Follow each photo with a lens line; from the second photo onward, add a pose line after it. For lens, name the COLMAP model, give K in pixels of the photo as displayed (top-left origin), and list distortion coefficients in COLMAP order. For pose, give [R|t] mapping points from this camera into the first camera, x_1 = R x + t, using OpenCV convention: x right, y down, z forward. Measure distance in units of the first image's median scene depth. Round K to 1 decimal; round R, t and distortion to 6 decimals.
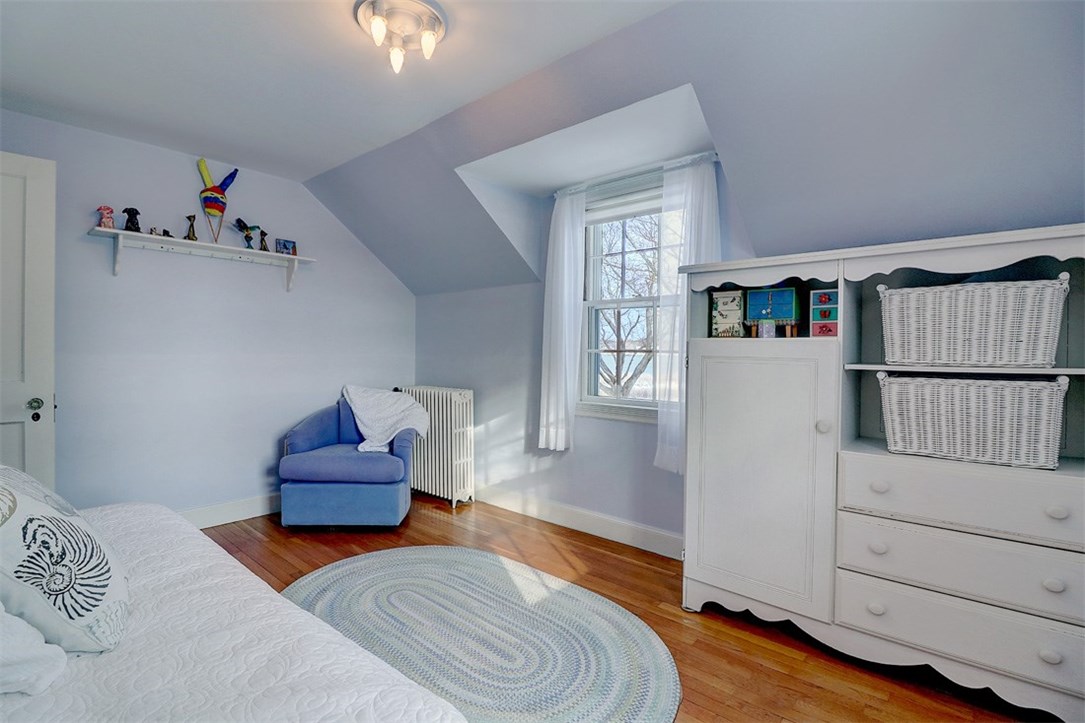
lens RADIAL K [[504.3, 0, 538.4], [0, 504.3, 360.3], [0, 0, 1]] dist [-0.005526, -0.002873]
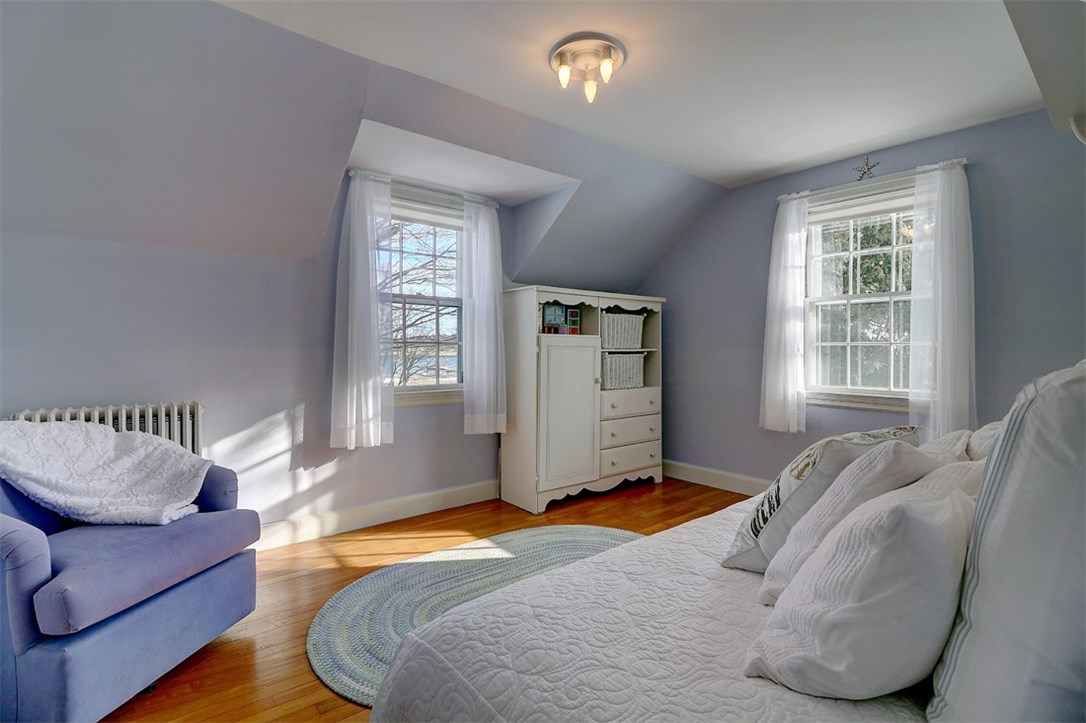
lens RADIAL K [[504.8, 0, 540.0], [0, 504.8, 358.9], [0, 0, 1]] dist [-0.005526, -0.002873]
pose [[0.175365, -0.029867, 0.984050, -1.186290], [0.018971, 0.999457, 0.026953, -0.009606], [-0.984321, 0.013941, 0.175837, 0.731769]]
